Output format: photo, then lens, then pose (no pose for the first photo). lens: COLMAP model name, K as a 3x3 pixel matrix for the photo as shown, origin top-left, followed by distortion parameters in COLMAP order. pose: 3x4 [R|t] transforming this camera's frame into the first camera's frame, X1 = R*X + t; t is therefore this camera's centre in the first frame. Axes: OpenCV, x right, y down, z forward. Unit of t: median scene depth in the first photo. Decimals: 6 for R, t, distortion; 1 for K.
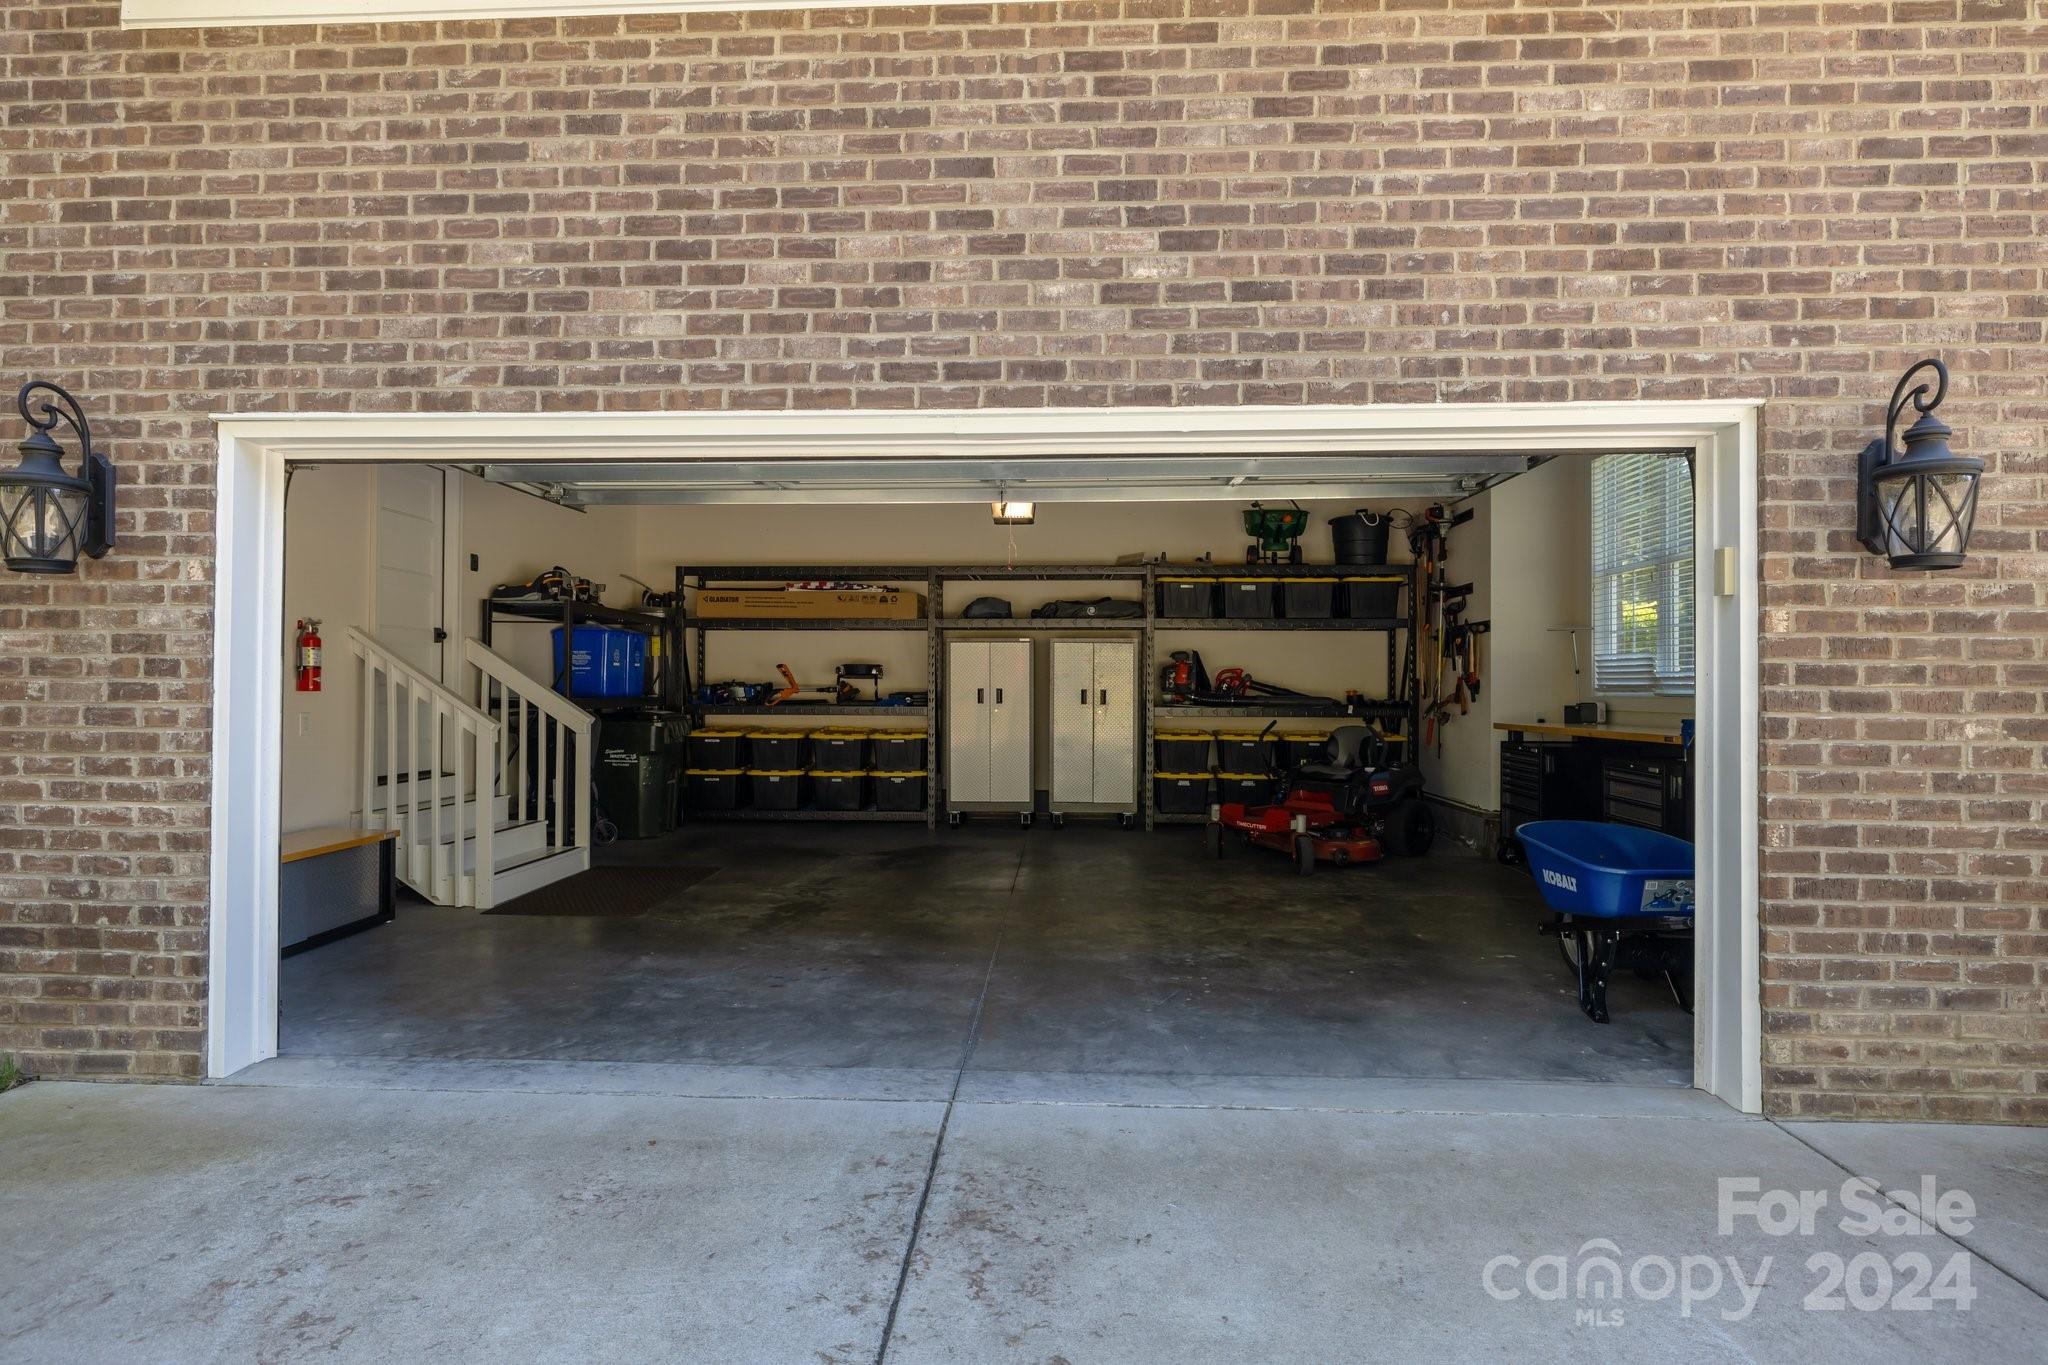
lens RADIAL K [[1109.3, 0, 1021.1], [0, 1109.3, 680.9], [0, 0, 1]] dist [0.000908, 0.000158]
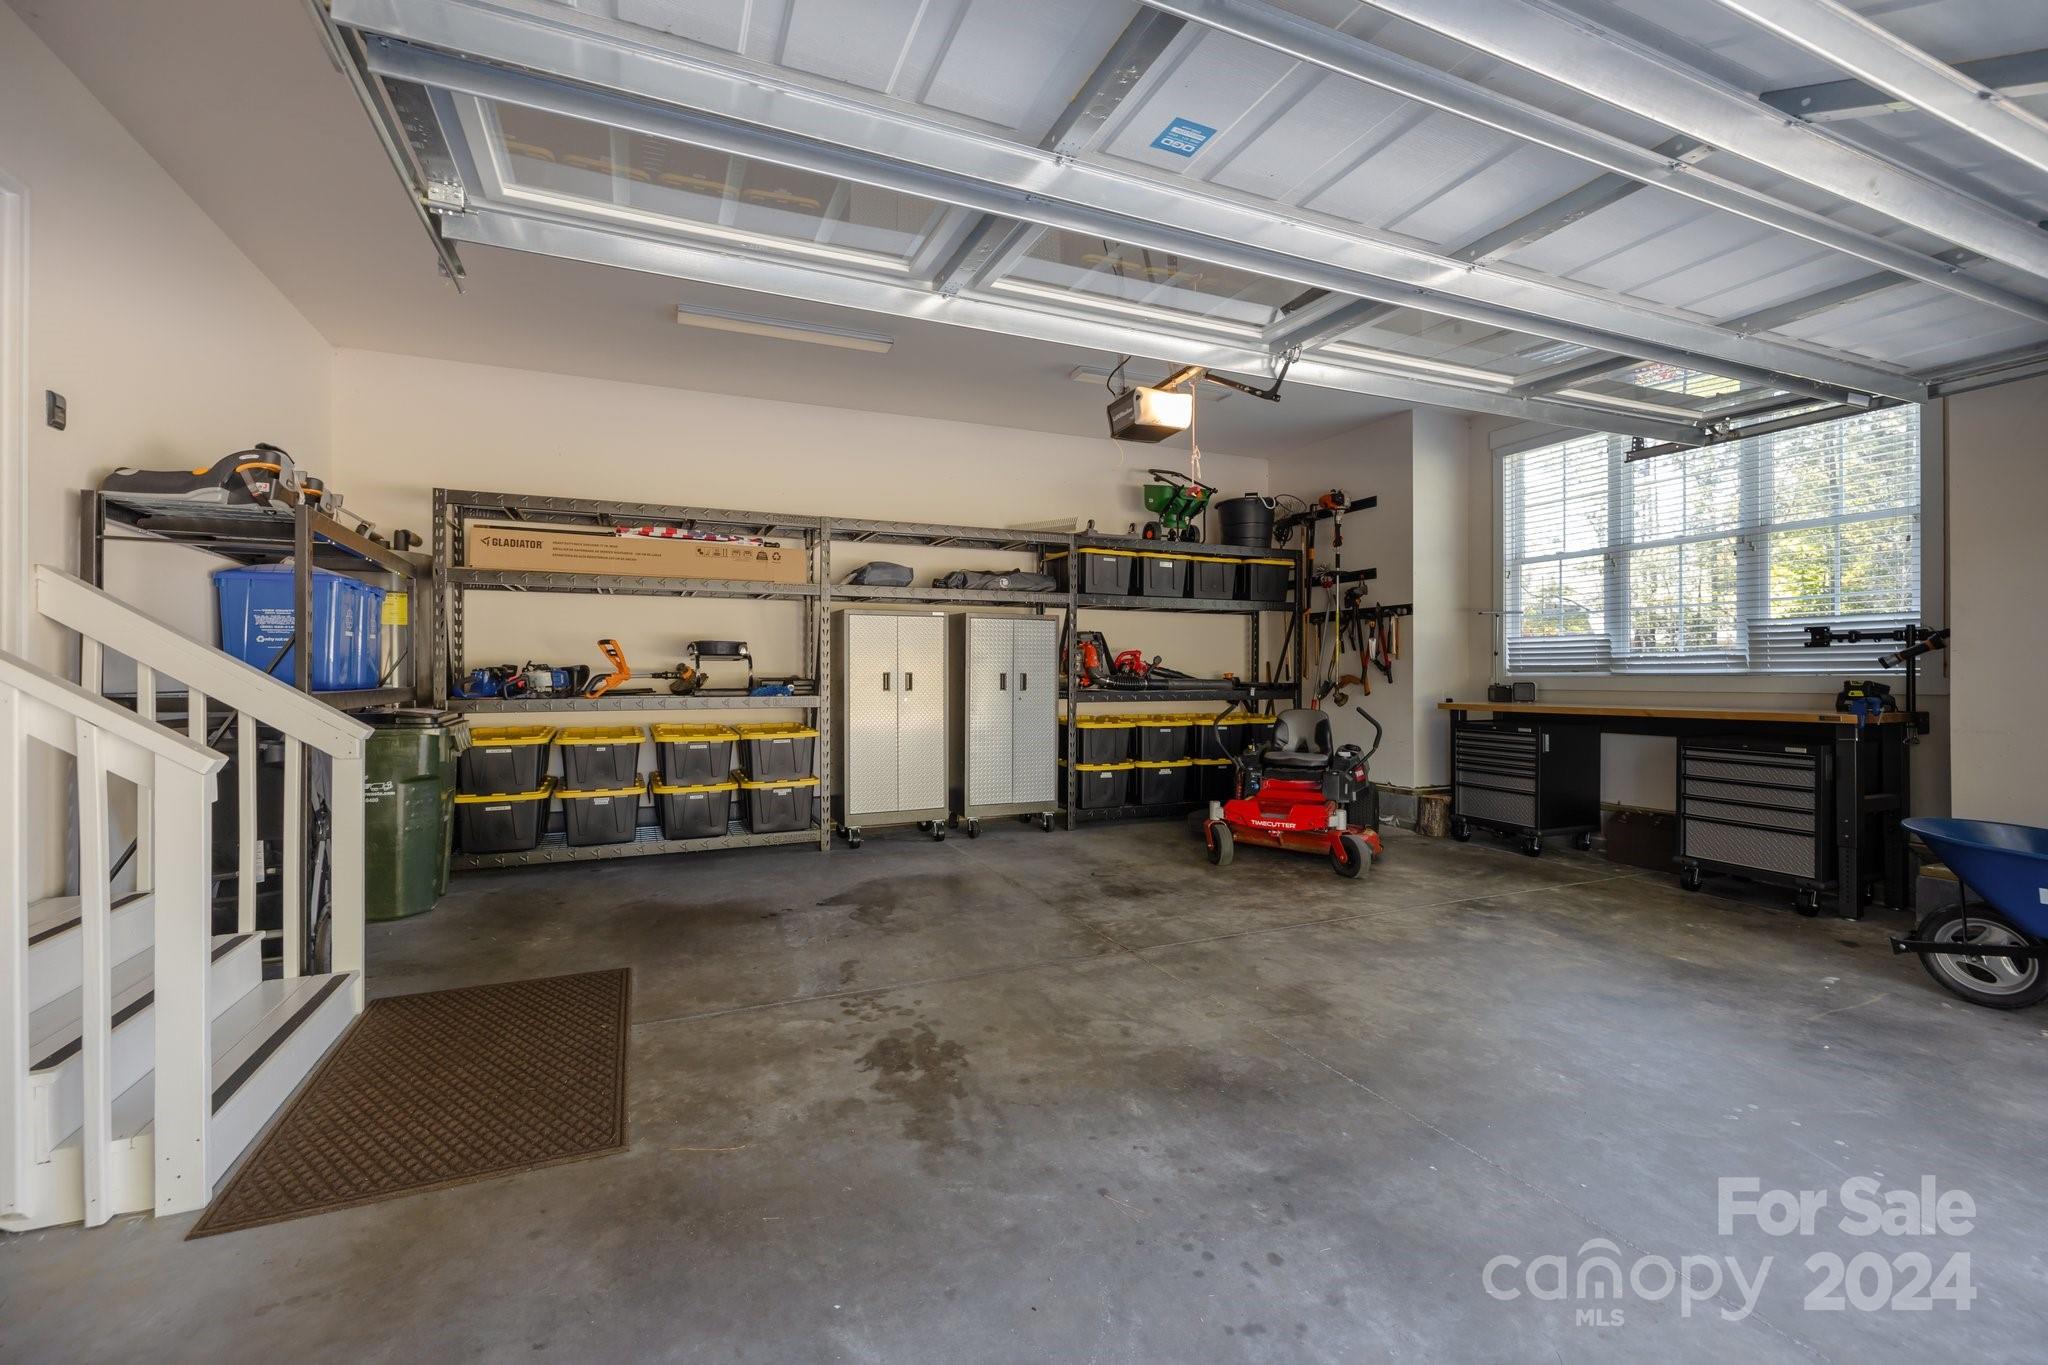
lens RADIAL K [[872.7, 0, 1026.8], [0, 872.7, 676.2], [0, 0, 1]] dist [-0.001806, -0.000091]
pose [[0.891846, -0.006242, 0.452296, -0.232825], [0.002836, 0.999962, 0.008209, 0.004576], [-0.452330, -0.006038, 0.891830, 0.381546]]
